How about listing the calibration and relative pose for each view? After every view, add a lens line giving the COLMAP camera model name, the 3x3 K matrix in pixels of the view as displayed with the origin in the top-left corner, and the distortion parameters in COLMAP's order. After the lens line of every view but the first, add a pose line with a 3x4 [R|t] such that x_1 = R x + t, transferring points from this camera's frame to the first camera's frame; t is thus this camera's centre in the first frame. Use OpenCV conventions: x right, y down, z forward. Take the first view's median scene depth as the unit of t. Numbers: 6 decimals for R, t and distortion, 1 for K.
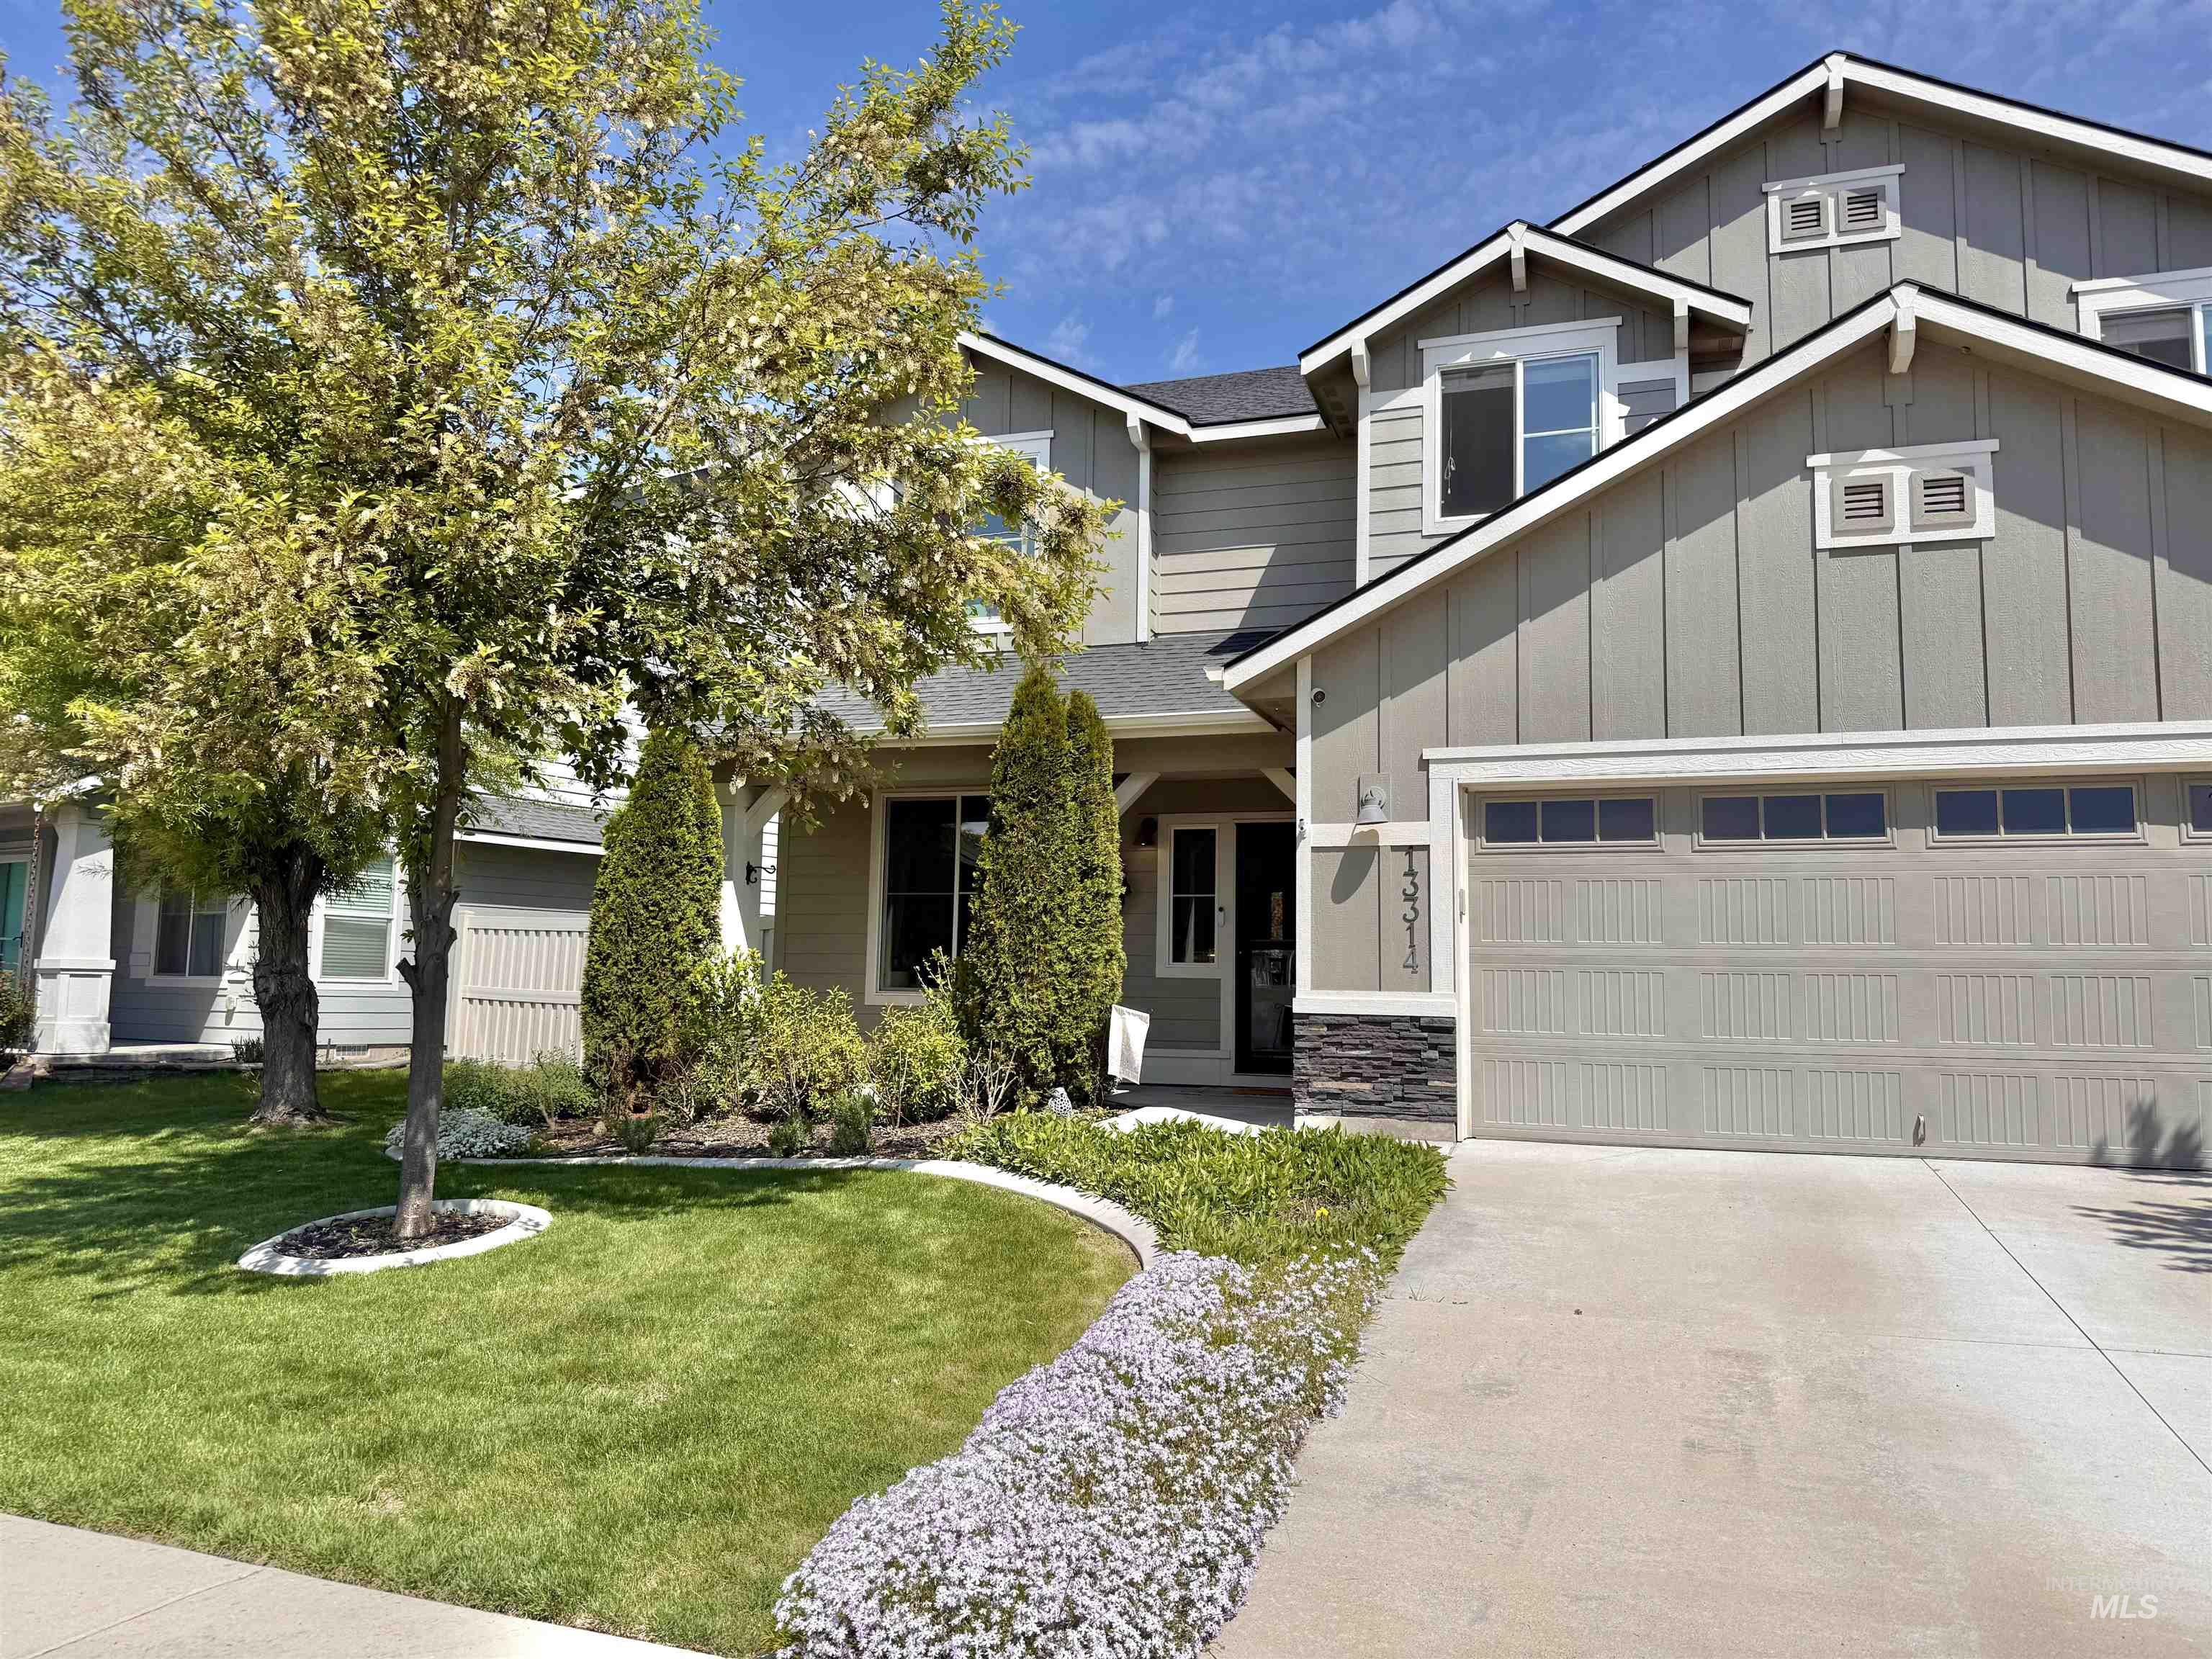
lens RADIAL K [[1562.8, 0, 1112.3], [0, 1562.8, 835.8], [0, 0, 1]] dist [0.112479, -0.170812]
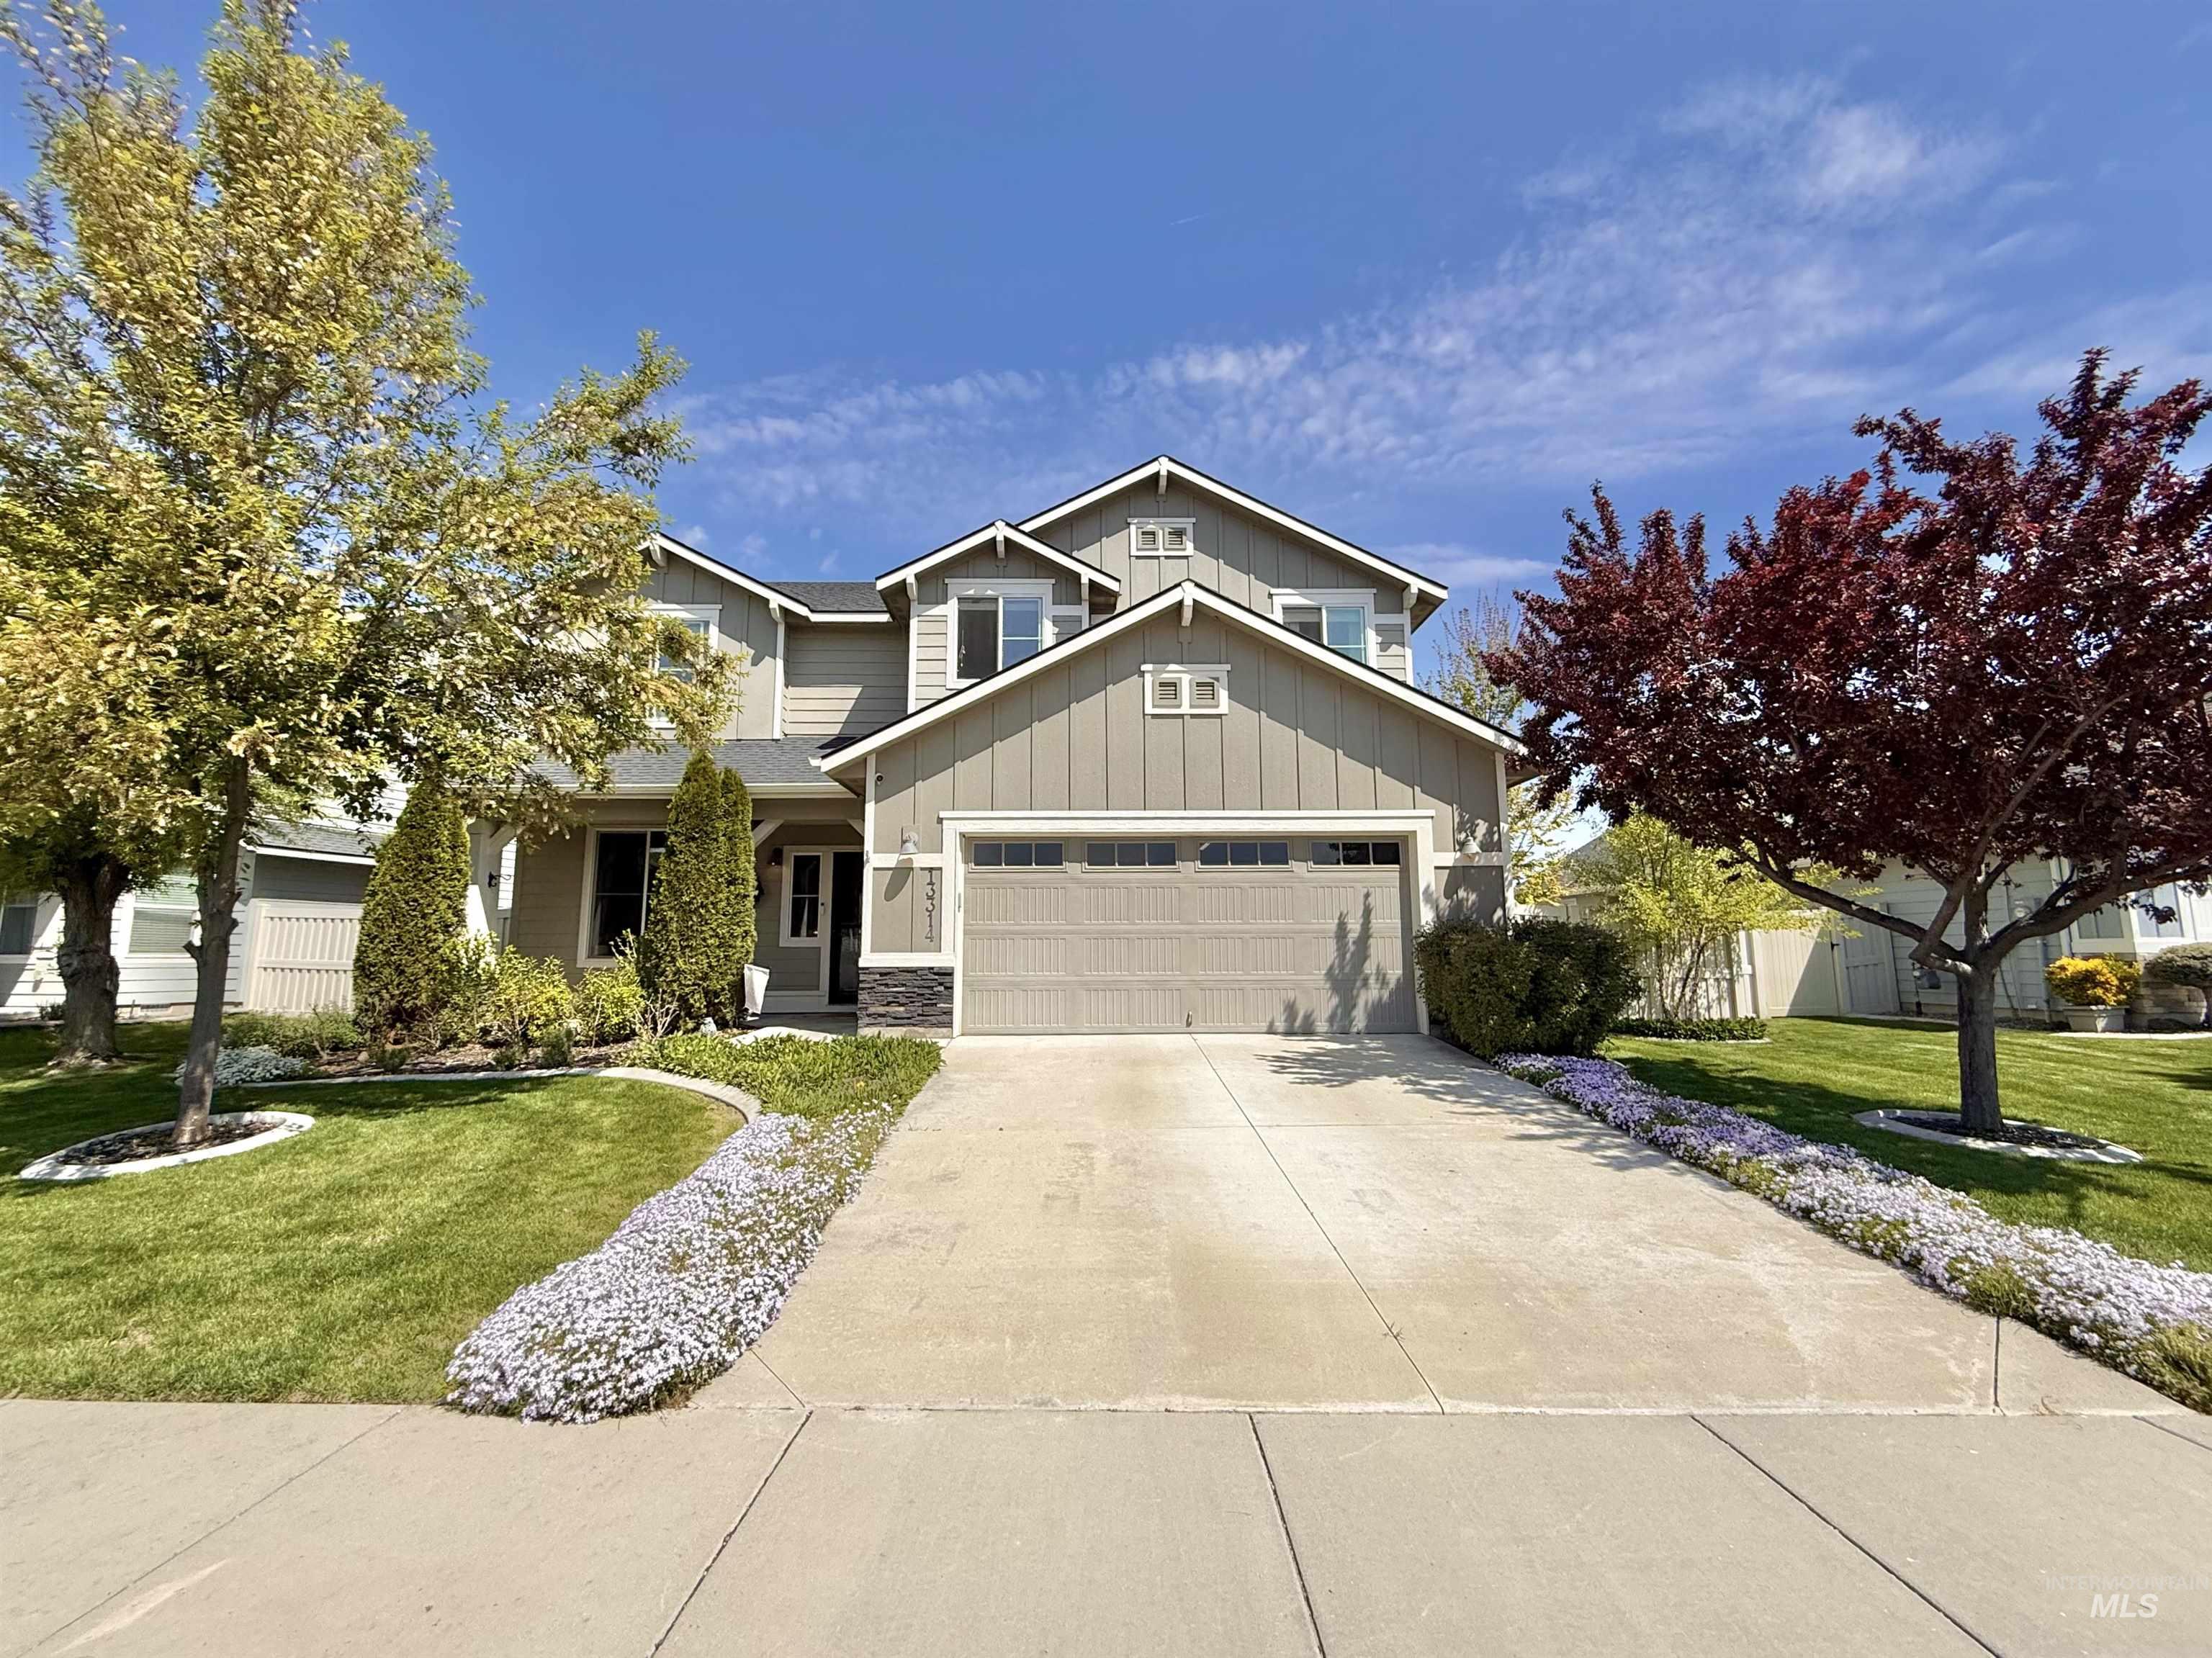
lens RADIAL K [[928.2, 0, 1095.7], [0, 928.2, 830.5], [0, 0, 1]] dist [-0.000600, 0.000146]
pose [[0.943921, 0.025360, 0.329196, 0.025241], [-0.015056, 0.999315, -0.033813, -0.002552], [-0.329828, 0.026961, 0.943656, -0.021420]]
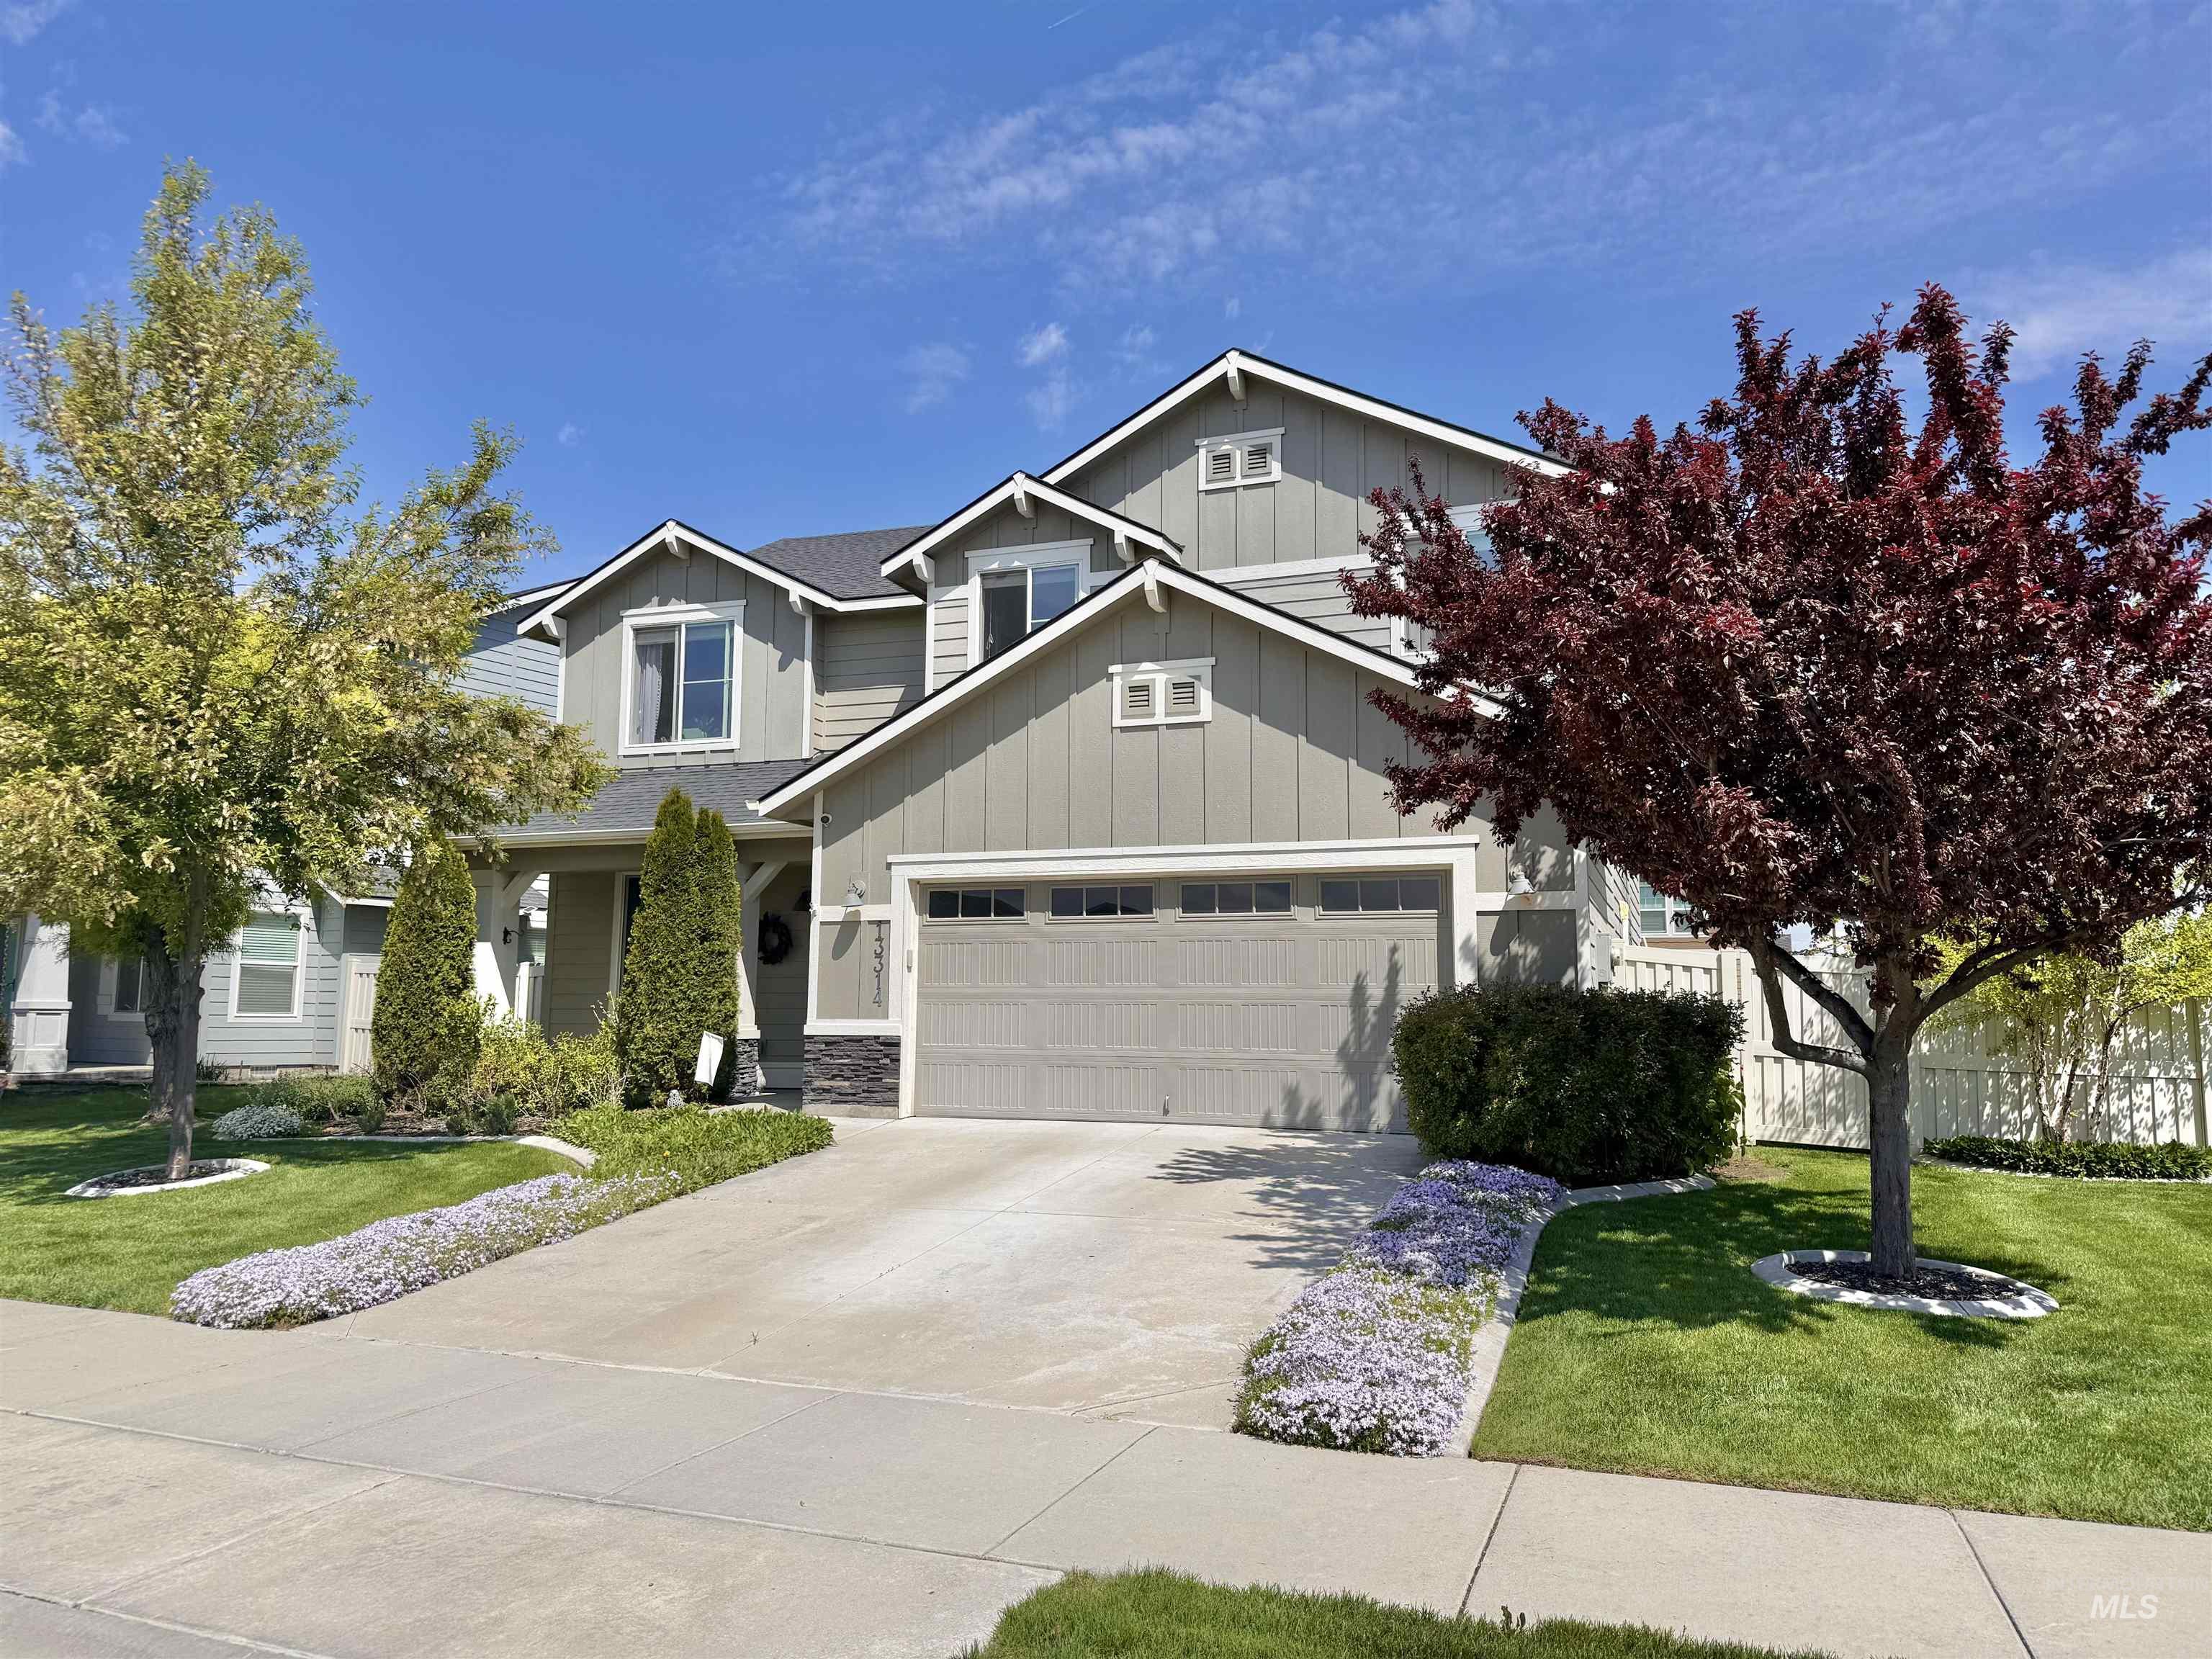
lens RADIAL K [[1567.5, 0, 1100.0], [0, 1567.5, 830.9], [0, 0, 1]] dist [0.141948, -0.217179]
pose [[0.999091, -0.012848, -0.040635, 0.476582], [0.012188, 0.999790, -0.016447, -0.053543], [0.040838, 0.015937, 0.999039, -0.498658]]
